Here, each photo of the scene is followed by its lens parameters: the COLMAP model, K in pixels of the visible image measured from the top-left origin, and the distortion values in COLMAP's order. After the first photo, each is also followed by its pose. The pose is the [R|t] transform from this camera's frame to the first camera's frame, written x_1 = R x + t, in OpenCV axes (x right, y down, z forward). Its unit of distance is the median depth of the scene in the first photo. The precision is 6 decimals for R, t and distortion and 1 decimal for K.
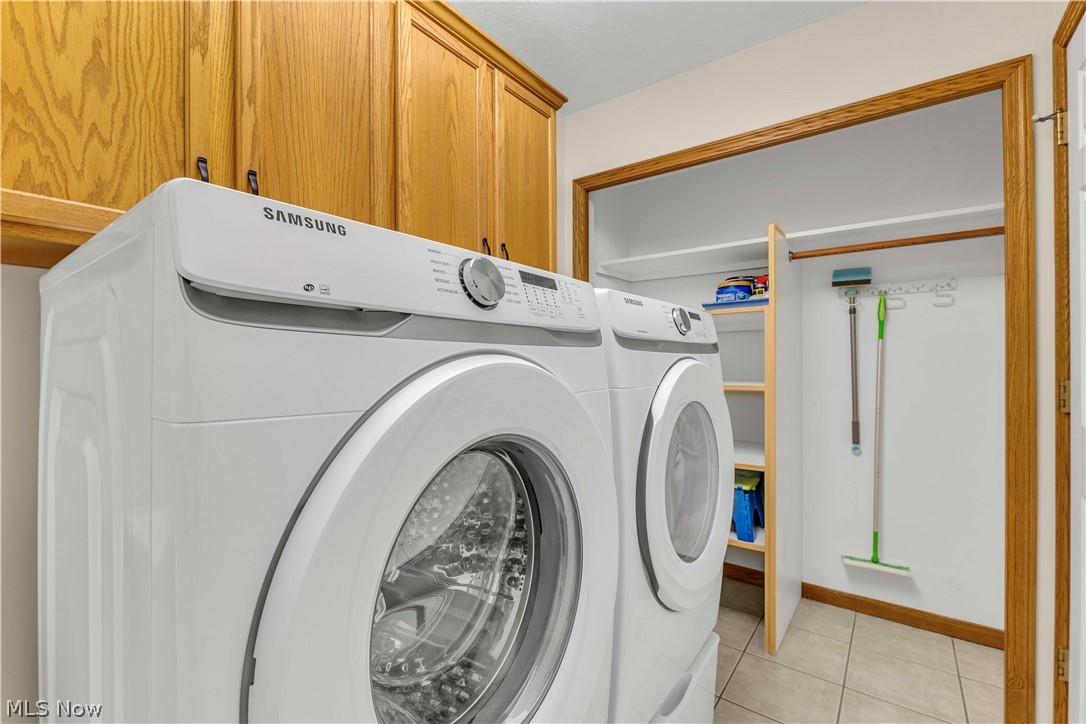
lens RADIAL K [[469.5, 0, 540.7], [0, 469.5, 358.1], [0, 0, 1]] dist [0.002876, 0.000070]
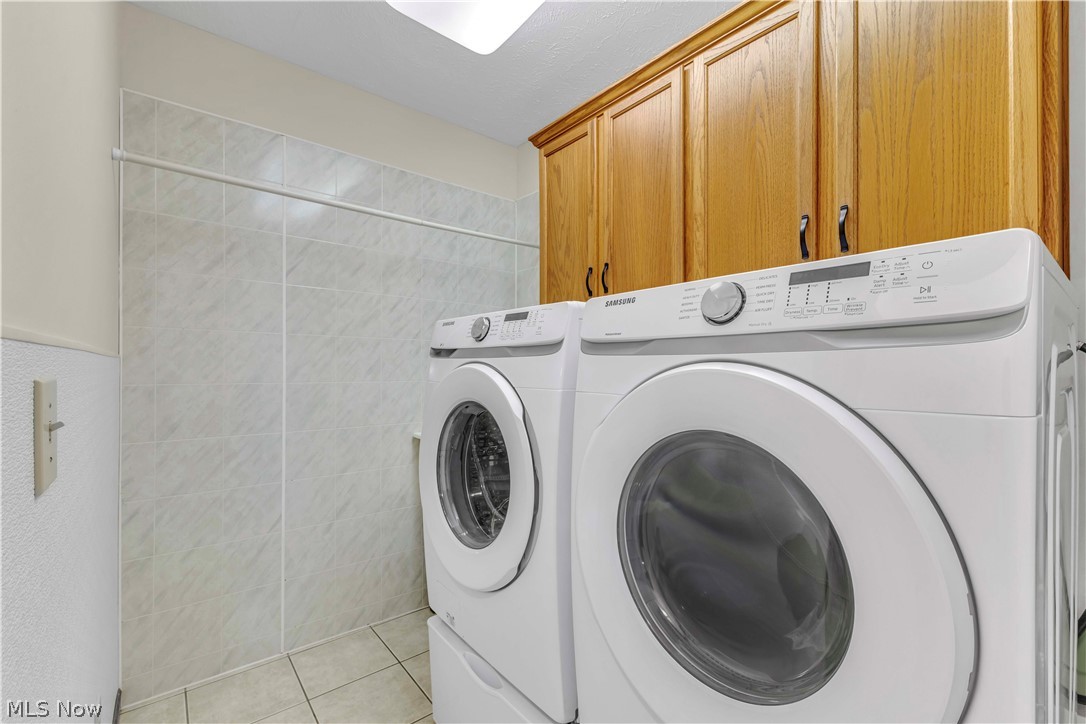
lens RADIAL K [[469.5, 0, 535.6], [0, 469.5, 368.8], [0, 0, 1]] dist [0.002876, 0.000070]
pose [[-0.229864, 0.003318, -0.973217, 1.350241], [0.008466, 0.999963, 0.001409, 0.010593], [0.973186, -0.007915, -0.229883, 1.260786]]
